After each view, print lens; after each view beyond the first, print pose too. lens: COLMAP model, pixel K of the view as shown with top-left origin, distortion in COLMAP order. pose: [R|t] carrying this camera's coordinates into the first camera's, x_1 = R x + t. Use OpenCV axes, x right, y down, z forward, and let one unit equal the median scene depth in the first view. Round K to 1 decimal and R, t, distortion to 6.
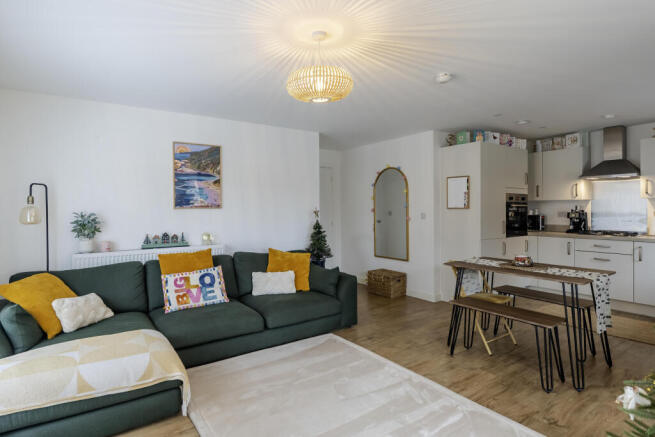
lens RADIAL K [[347.7, 0, 320.9], [0, 347.7, 212.3], [0, 0, 1]] dist [-0.002979, -0.008054]
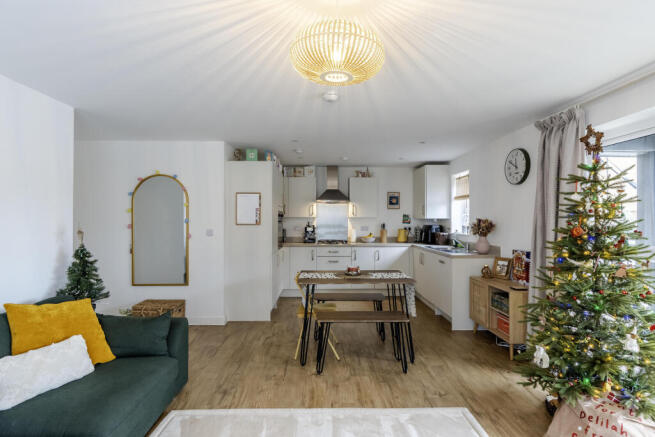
lens RADIAL K [[321.7, 0, 319.8], [0, 321.7, 216.2], [0, 0, 1]] dist [-0.010734, 0.003491]
pose [[0.552782, 0.016517, 0.833162, -0.304896], [0.001929, 0.999776, -0.021100, -0.017343], [-0.833324, 0.013271, 0.552626, 0.366282]]
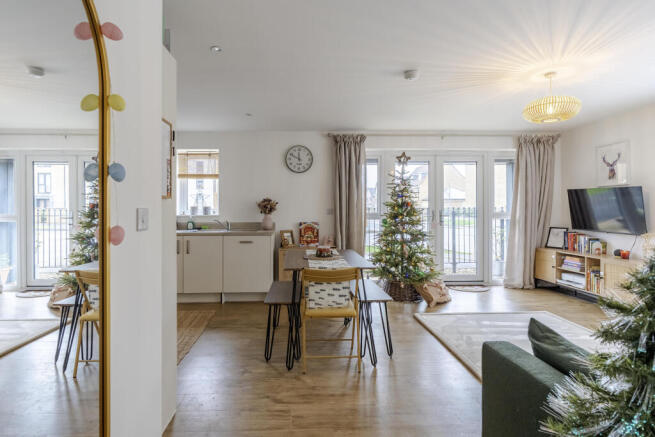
lens RADIAL K [[338.0, 0, 315.5], [0, 338.0, 209.0], [0, 0, 1]] dist [-0.009371, 0.004165]
pose [[-0.860807, 0.012582, 0.508776, 0.064337], [0.016630, 0.999856, 0.003411, 0.005959], [-0.508660, 0.011397, -0.860892, 1.441511]]
